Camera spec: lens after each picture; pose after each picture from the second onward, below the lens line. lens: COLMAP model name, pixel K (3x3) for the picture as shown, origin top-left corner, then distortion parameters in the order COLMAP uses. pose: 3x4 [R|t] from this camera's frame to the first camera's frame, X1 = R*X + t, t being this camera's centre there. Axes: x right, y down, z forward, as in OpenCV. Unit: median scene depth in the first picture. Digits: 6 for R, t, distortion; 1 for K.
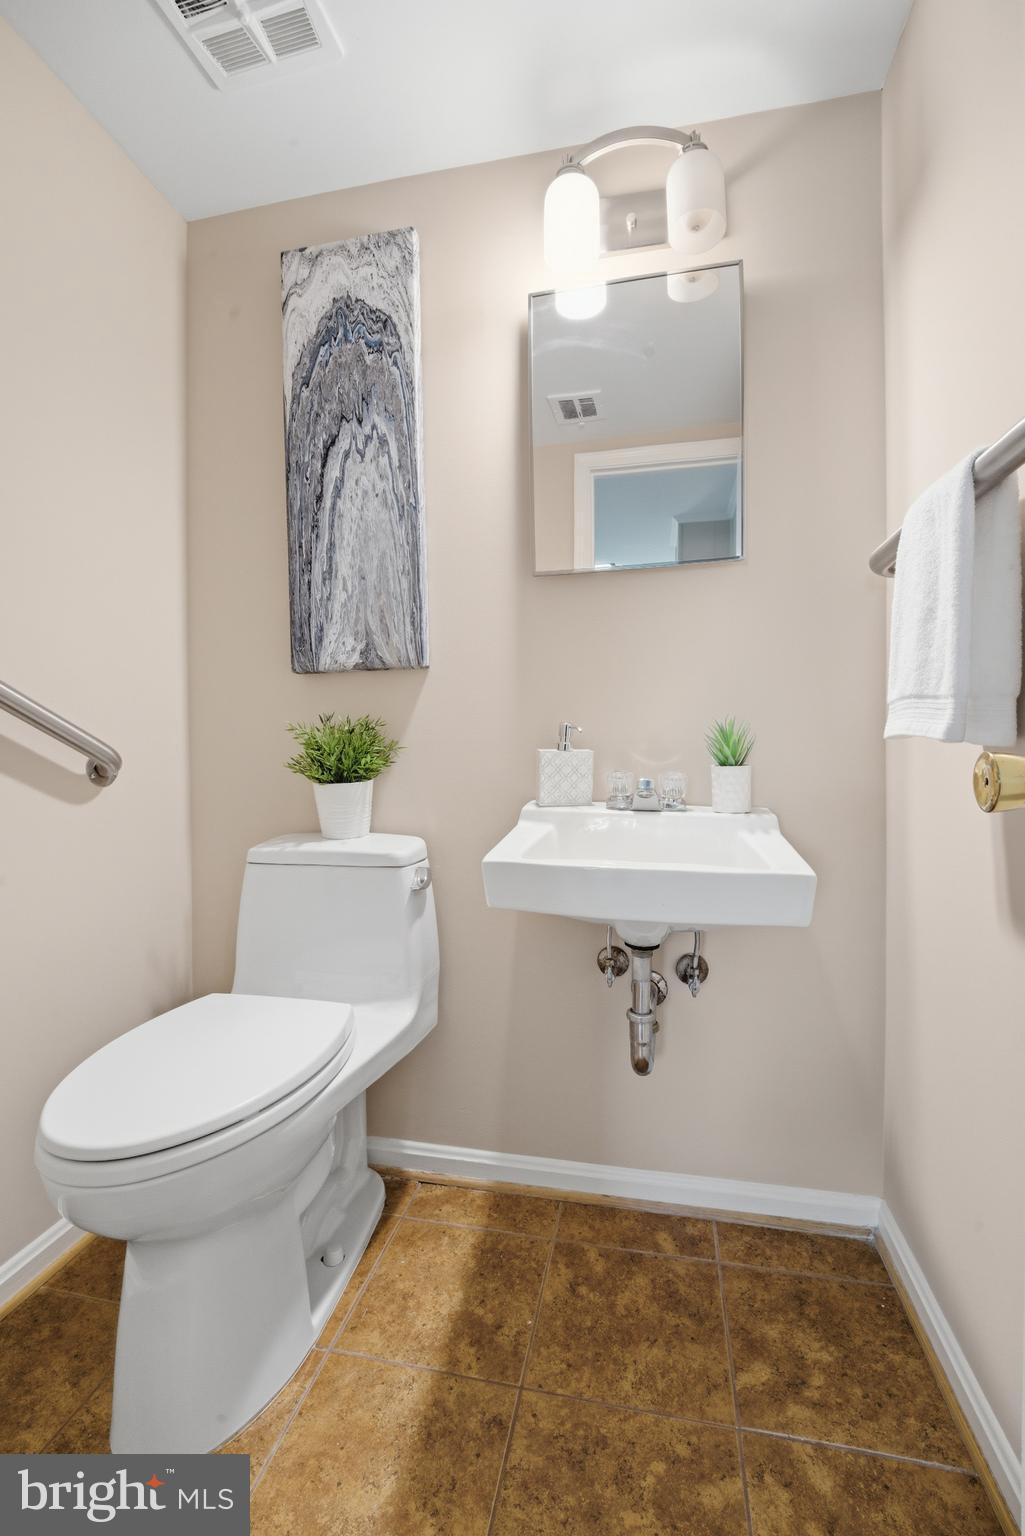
lens RADIAL K [[655.2, 0, 510.2], [0, 655.2, 768.0], [0, 0, 1]] dist [-0.000274, -0.007996]
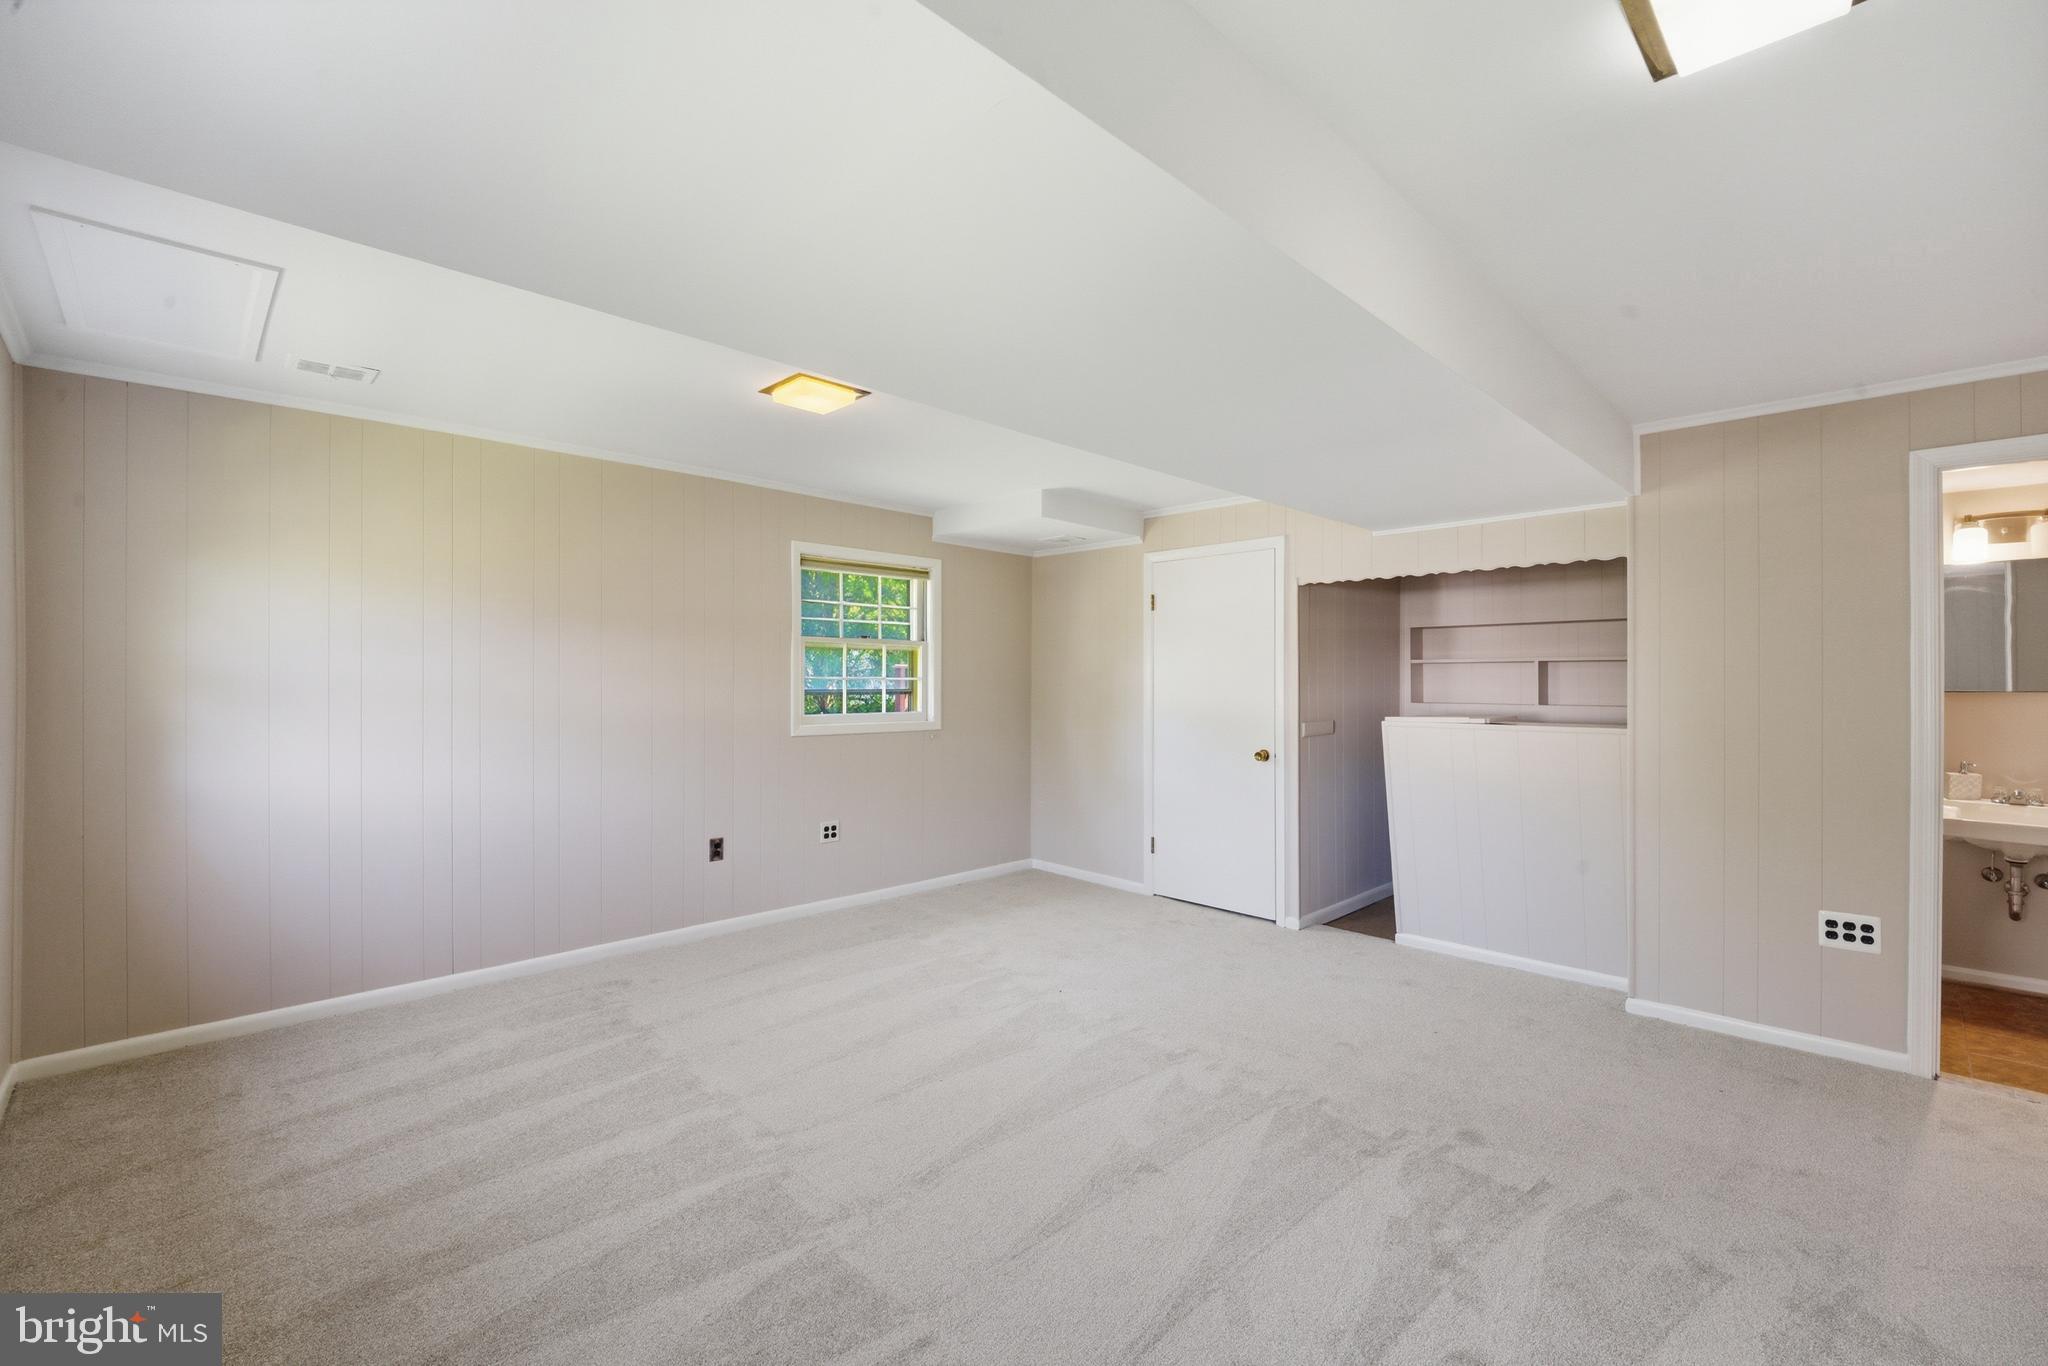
lens RADIAL K [[873.7, 0, 1018.7], [0, 873.7, 681.3], [0, 0, 1]] dist [-0.000274, -0.007996]
pose [[0.822093, -0.006570, -0.569315, -0.886321], [-0.008760, 0.999669, -0.024187, -0.242691], [0.569285, 0.024871, 0.821764, -3.241431]]
